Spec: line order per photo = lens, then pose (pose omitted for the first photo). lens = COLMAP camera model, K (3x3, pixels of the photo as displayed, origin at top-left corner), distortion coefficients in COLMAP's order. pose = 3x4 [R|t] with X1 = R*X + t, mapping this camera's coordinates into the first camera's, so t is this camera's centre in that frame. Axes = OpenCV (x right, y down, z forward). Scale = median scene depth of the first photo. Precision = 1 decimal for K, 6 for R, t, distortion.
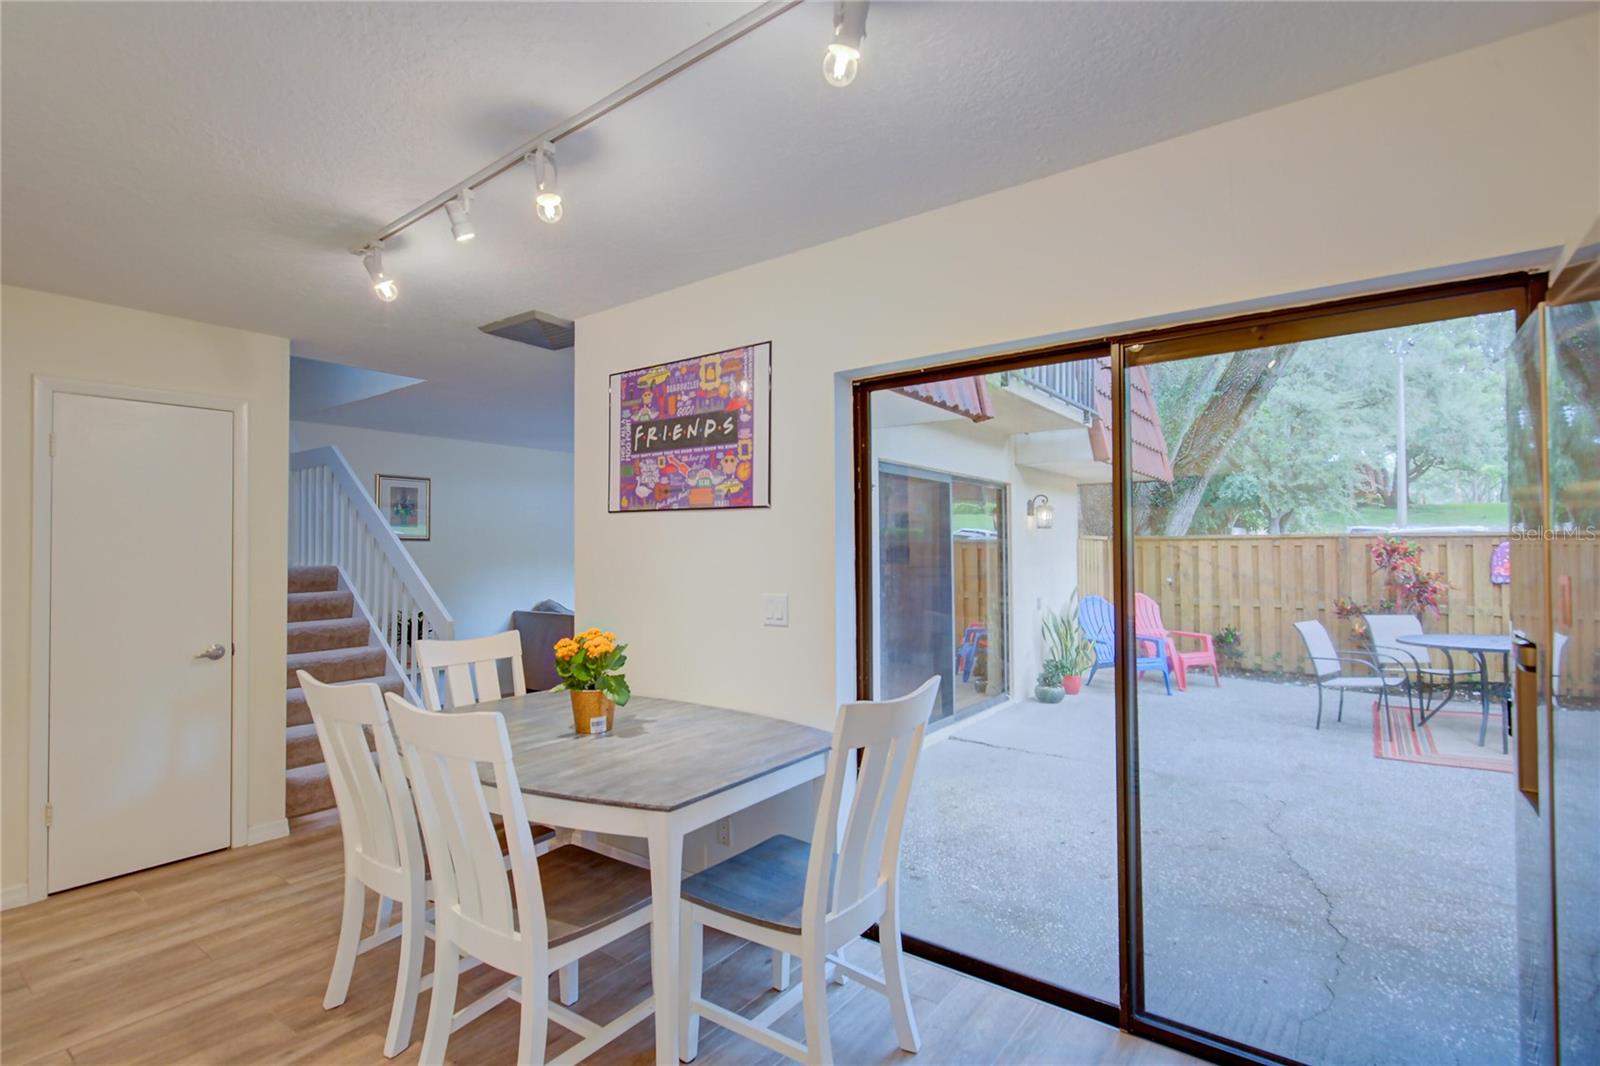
lens RADIAL K [[731.8, 0, 797.4], [0, 731.8, 545.7], [0, 0, 1]] dist [0.014976, 0.000353]
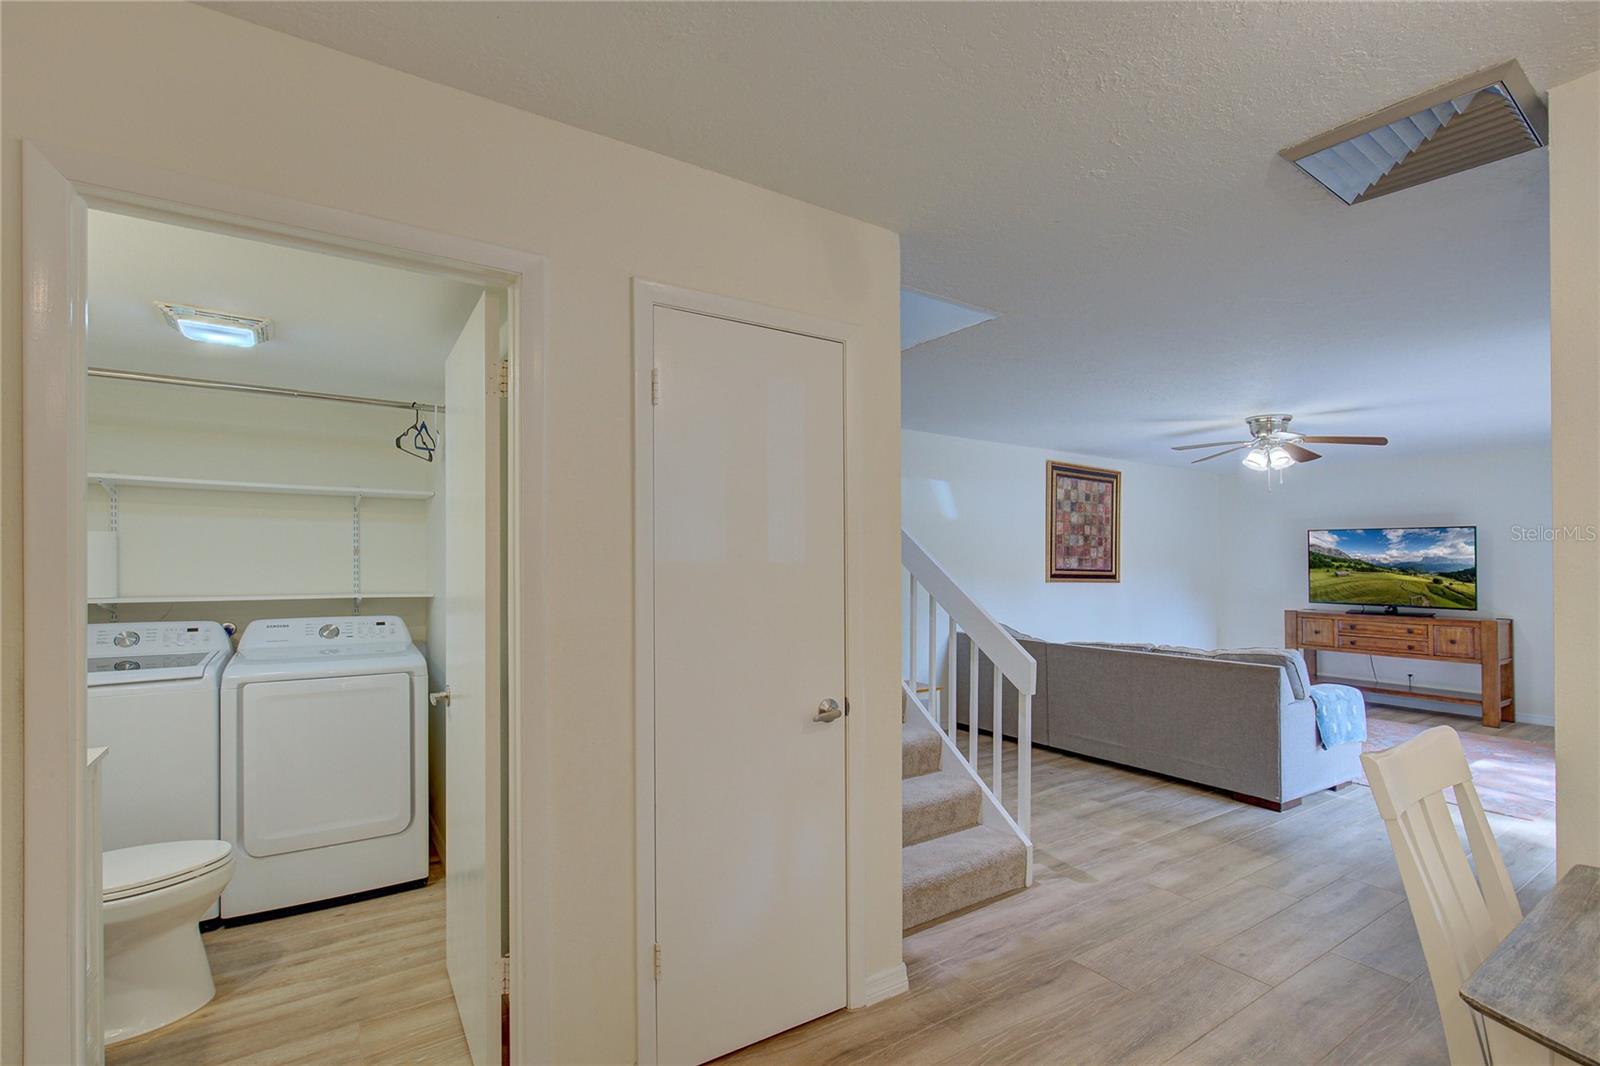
lens RADIAL K [[731.8, 0, 797.4], [0, 731.8, 545.7], [0, 0, 1]] dist [0.014976, 0.000353]
pose [[0.945640, 0.009193, -0.325086, -0.690817], [-0.013070, 0.999867, -0.009744, 0.003319], [0.324953, 0.013463, 0.945634, 0.416932]]
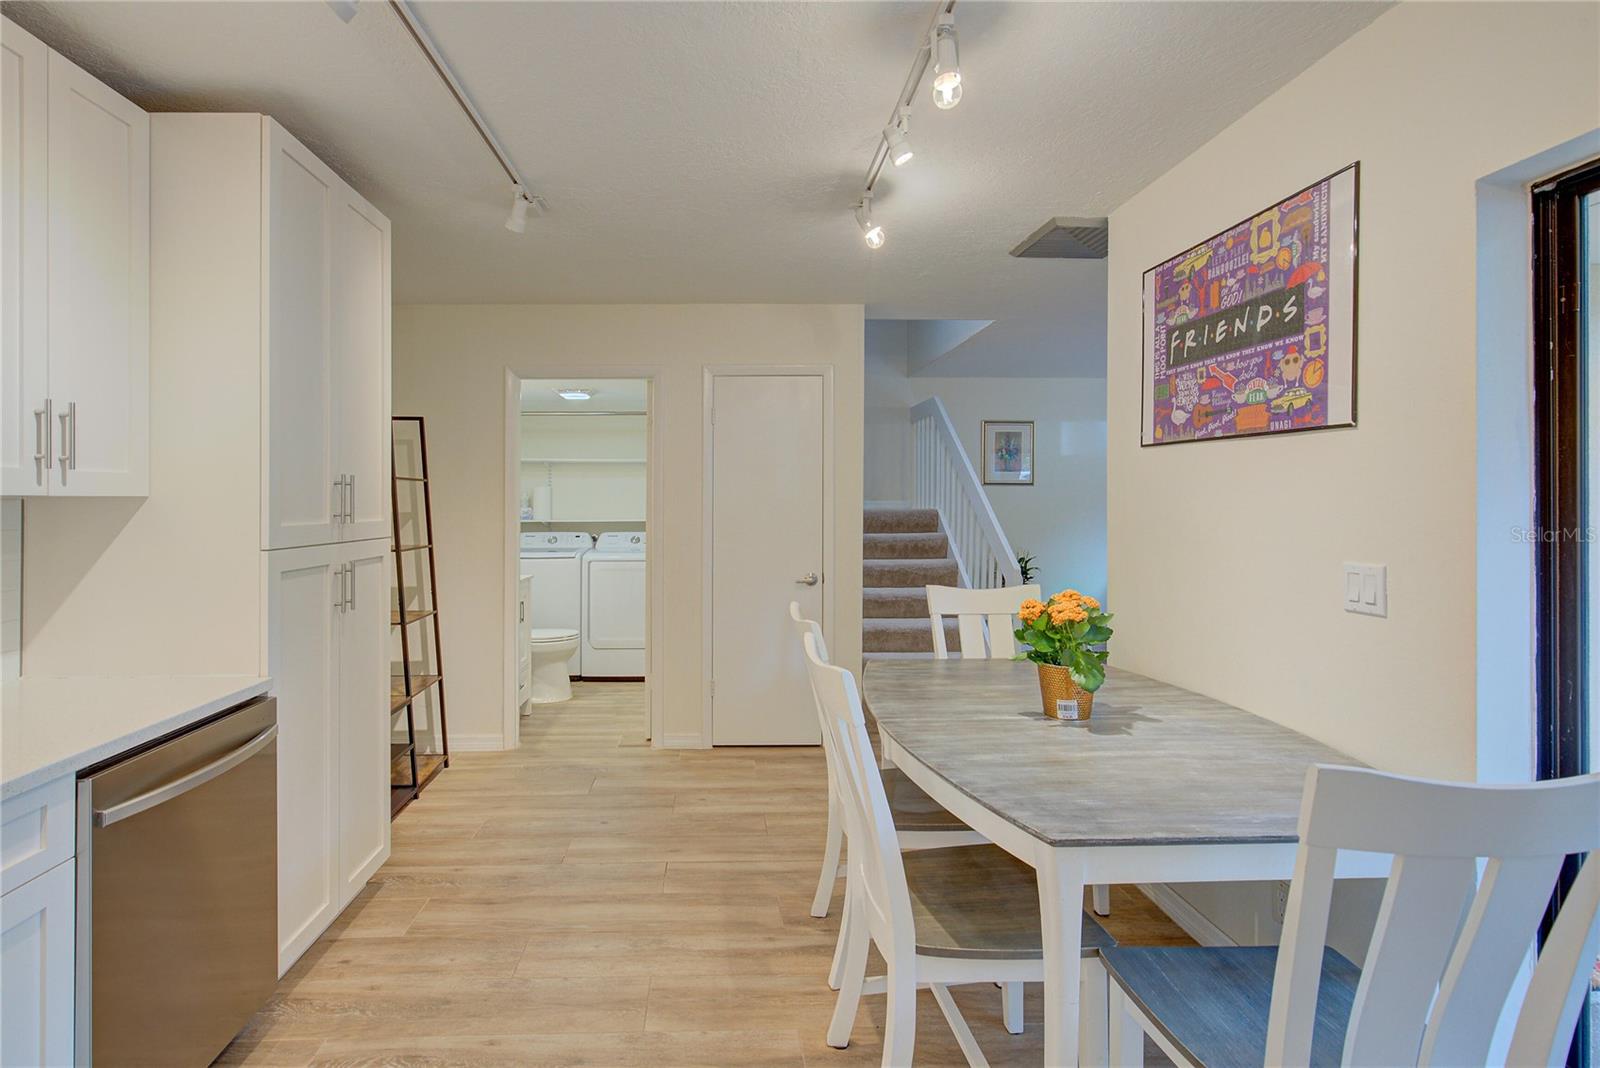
lens RADIAL K [[774.4, 0, 769.0], [0, 774.4, 498.8], [0, 0, 1]] dist [0.002422, -0.000138]
pose [[0.640845, 0.005681, -0.767649, 0.144162], [0.001638, 0.999960, 0.008768, 0.003491], [0.767669, -0.006876, 0.640810, 0.169995]]
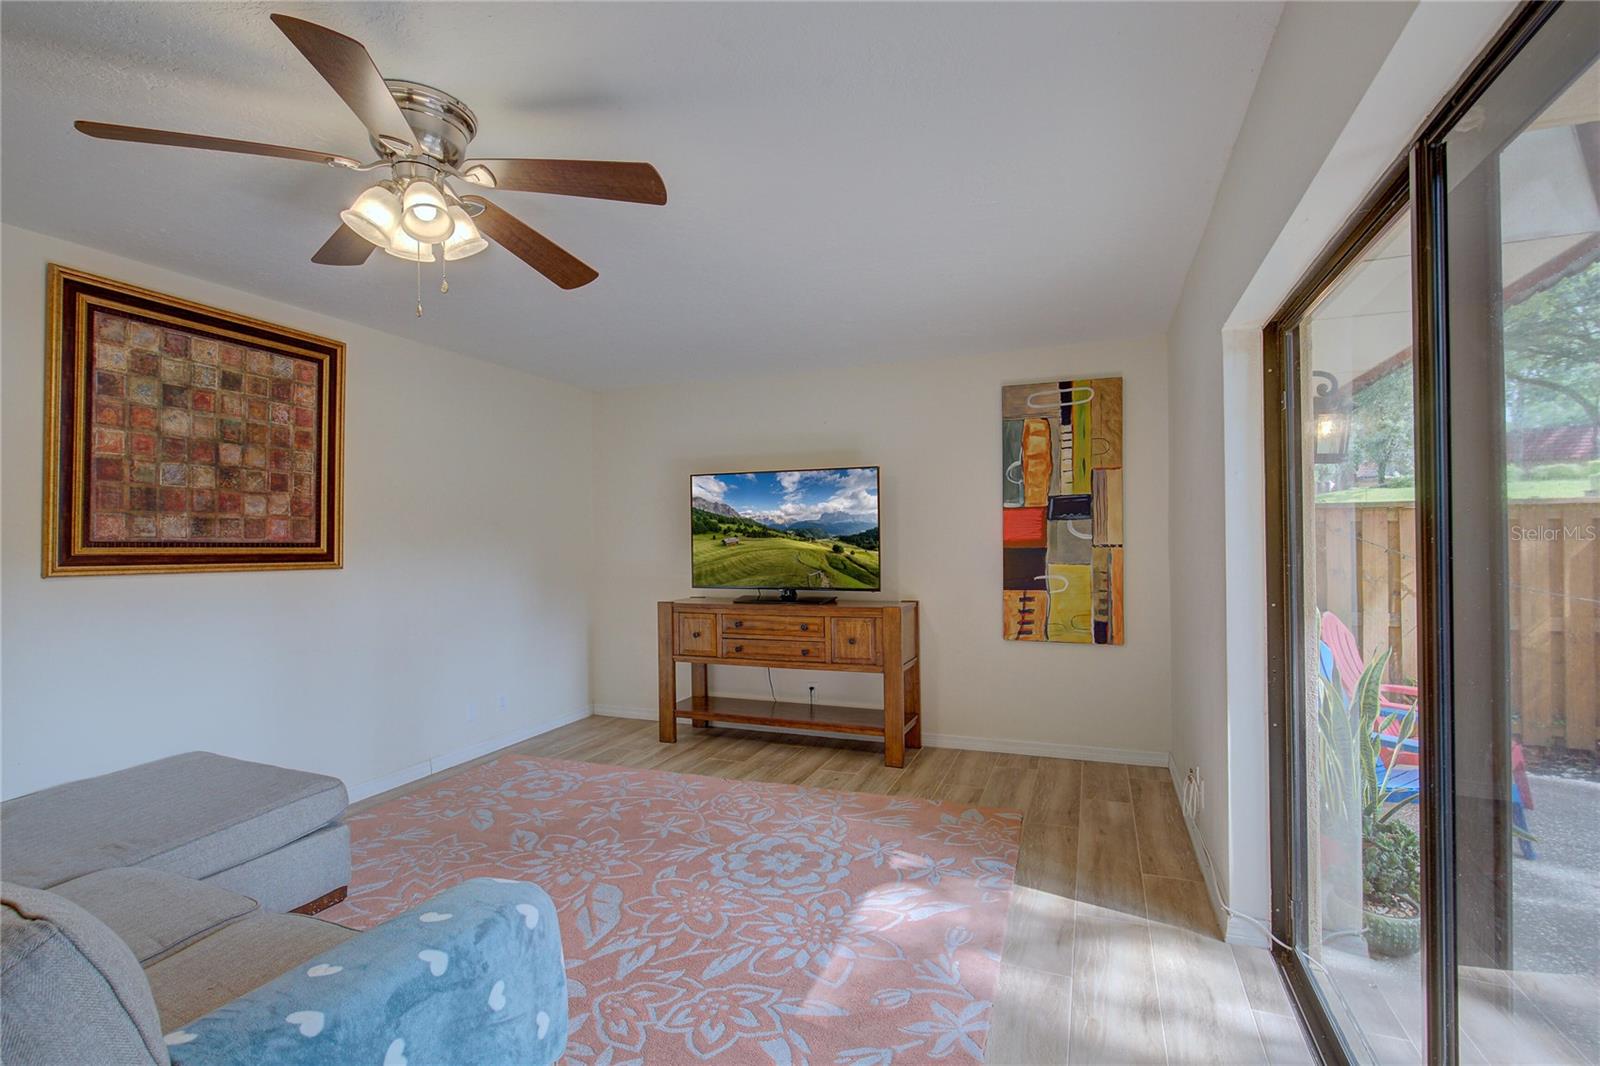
lens RADIAL K [[733.7, 0, 804.9], [0, 733.7, 527.5], [0, 0, 1]] dist [0.001440, 0.000215]
pose [[0.965014, 0.002325, 0.262189, -0.044851], [-0.000114, 0.999964, -0.008446, 0.031990], [-0.262200, 0.008121, 0.964980, 1.740364]]
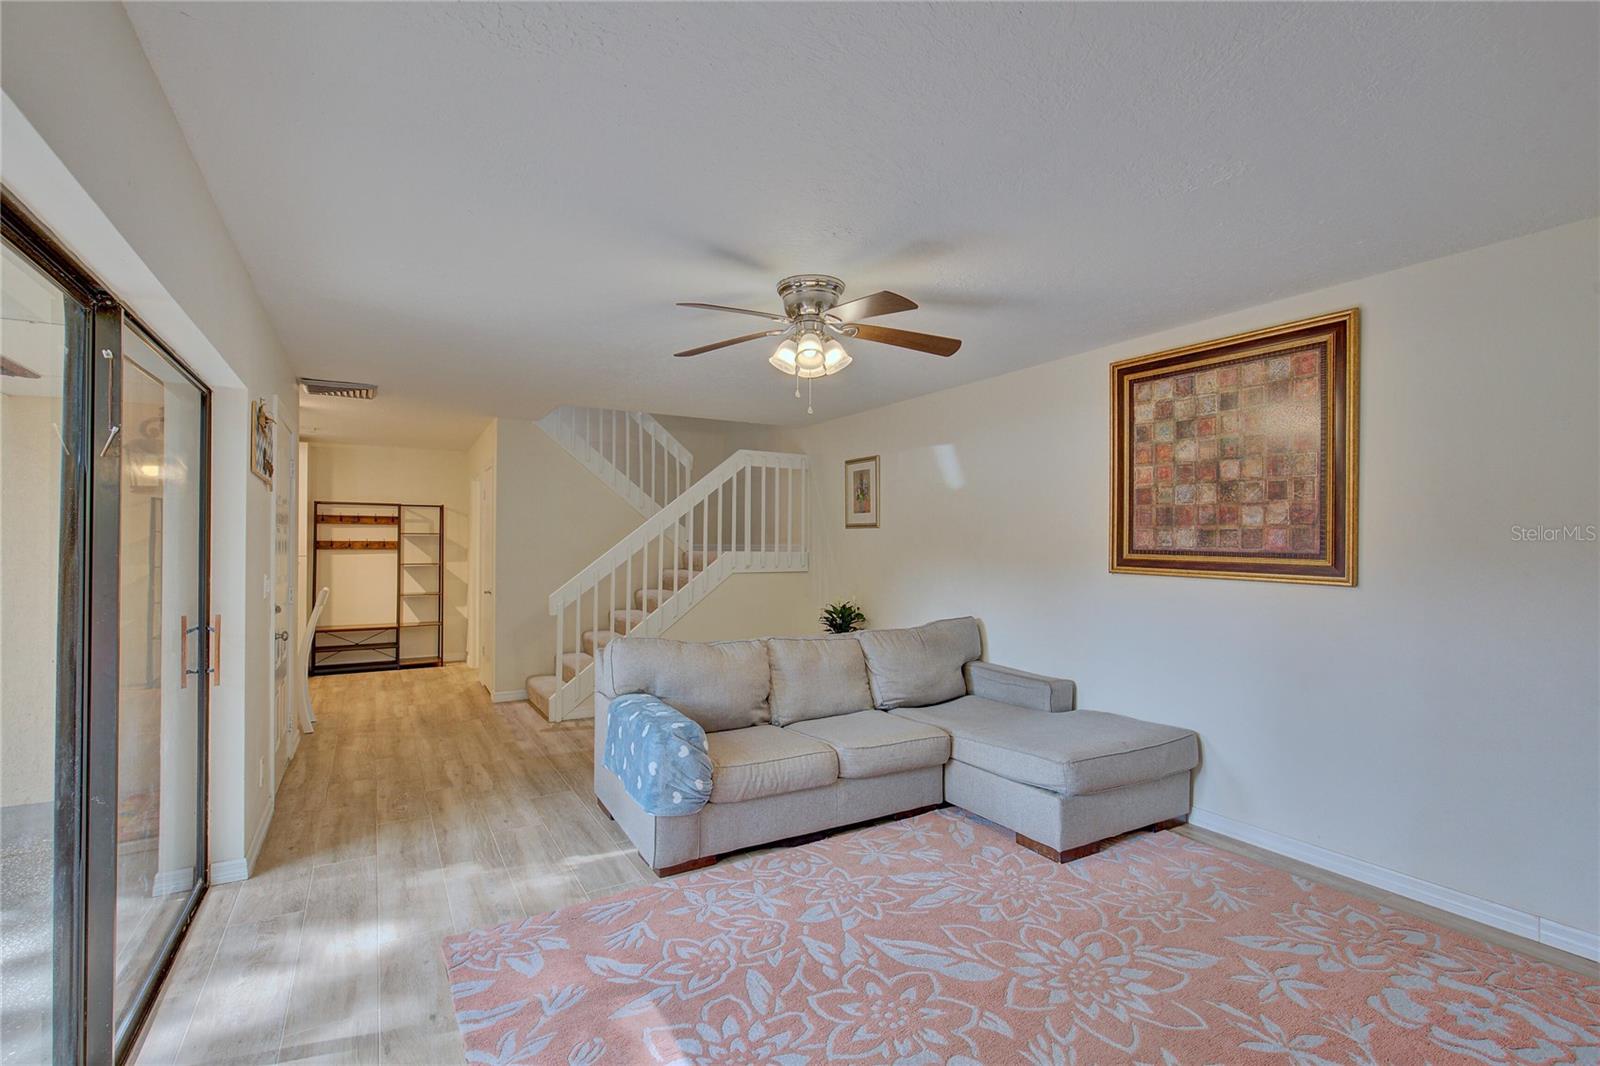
lens RADIAL K [[689.4, 0, 776.8], [0, 689.4, 538.1], [0, 0, 1]] dist [-0.000019, 0.000170]
pose [[-0.388855, -0.000248, -0.921299, 0.693636], [0.010189, 0.999938, -0.004570, 0.020787], [0.921242, -0.011164, -0.388829, 2.762565]]
